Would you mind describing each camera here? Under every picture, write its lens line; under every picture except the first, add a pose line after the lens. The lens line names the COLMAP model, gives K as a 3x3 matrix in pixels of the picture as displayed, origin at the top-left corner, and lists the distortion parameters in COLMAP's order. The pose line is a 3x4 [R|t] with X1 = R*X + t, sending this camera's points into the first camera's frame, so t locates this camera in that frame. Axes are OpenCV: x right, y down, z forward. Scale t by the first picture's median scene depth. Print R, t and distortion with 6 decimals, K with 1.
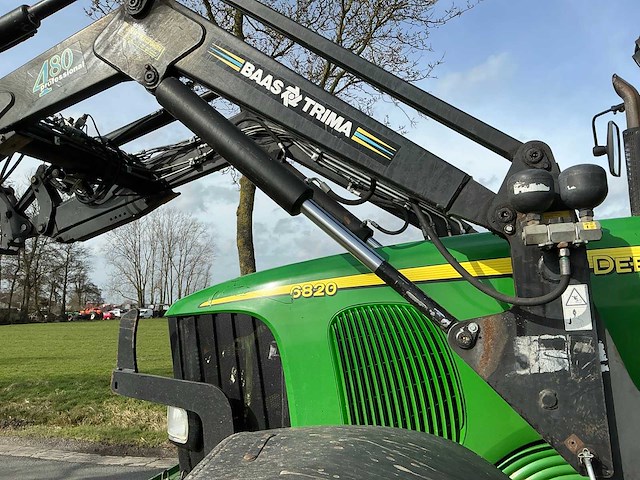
lens RADIAL K [[525.6, 0, 313.1], [0, 525.6, 239.2], [0, 0, 1]] dist [0.147883, -0.281860]
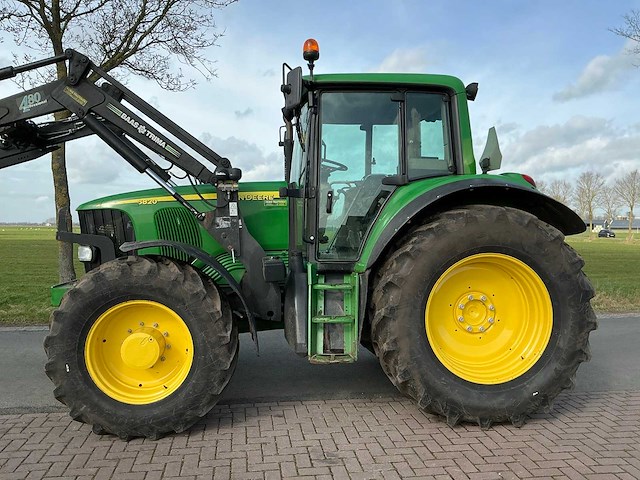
lens RADIAL K [[525.6, 0, 313.1], [0, 525.6, 239.2], [0, 0, 1]] dist [0.147883, -0.281860]
pose [[0.924130, 0.013564, 0.381838, -0.264363], [-0.067461, 0.989462, 0.128120, -0.121182], [-0.376076, -0.144159, 0.915306, -1.884172]]
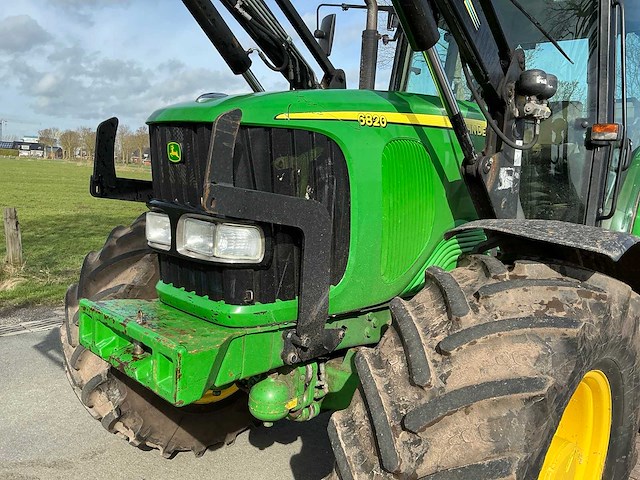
lens RADIAL K [[525.6, 0, 313.1], [0, 525.6, 239.2], [0, 0, 1]] dist [0.147883, -0.281860]
pose [[0.458012, -0.057236, 0.887101, -1.162015], [-0.185923, 0.969687, 0.158556, 0.202552], [-0.869285, -0.237553, 0.433487, 0.604537]]
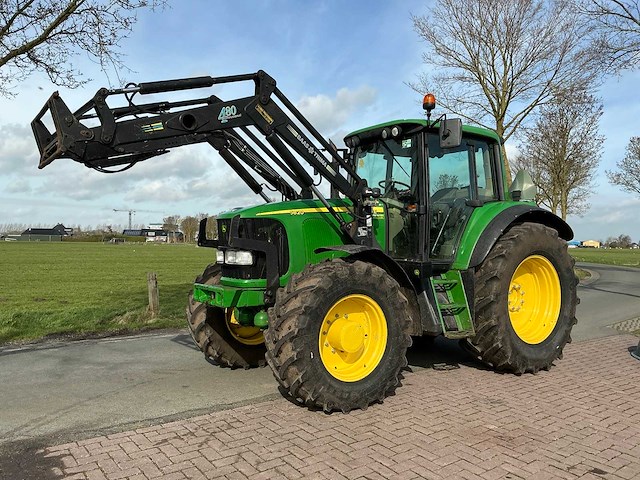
lens RADIAL K [[525.6, 0, 313.1], [0, 525.6, 239.2], [0, 0, 1]] dist [0.147883, -0.281860]
pose [[0.622165, 0.031616, 0.782248, -2.448931], [-0.121578, 0.990964, 0.056647, 0.075039], [-0.773388, -0.130348, 0.620387, -1.010792]]
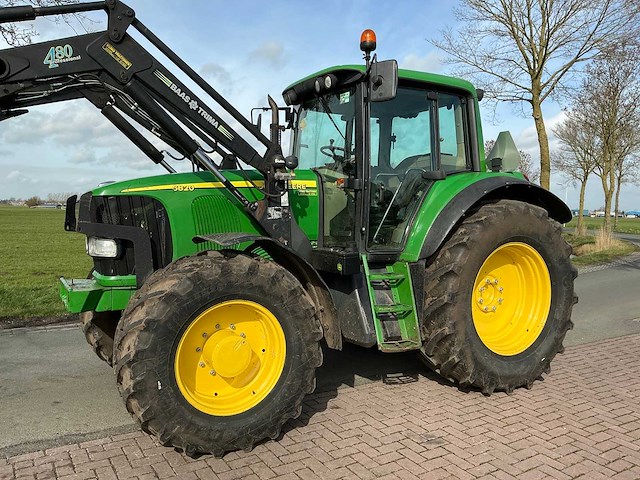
lens RADIAL K [[525.6, 0, 313.1], [0, 525.6, 239.2], [0, 0, 1]] dist [0.147883, -0.281860]
pose [[0.687992, -0.009311, 0.725659, -1.391366], [-0.117912, 0.985197, 0.124432, -0.038755], [-0.716076, -0.171172, 0.676710, -1.079814]]
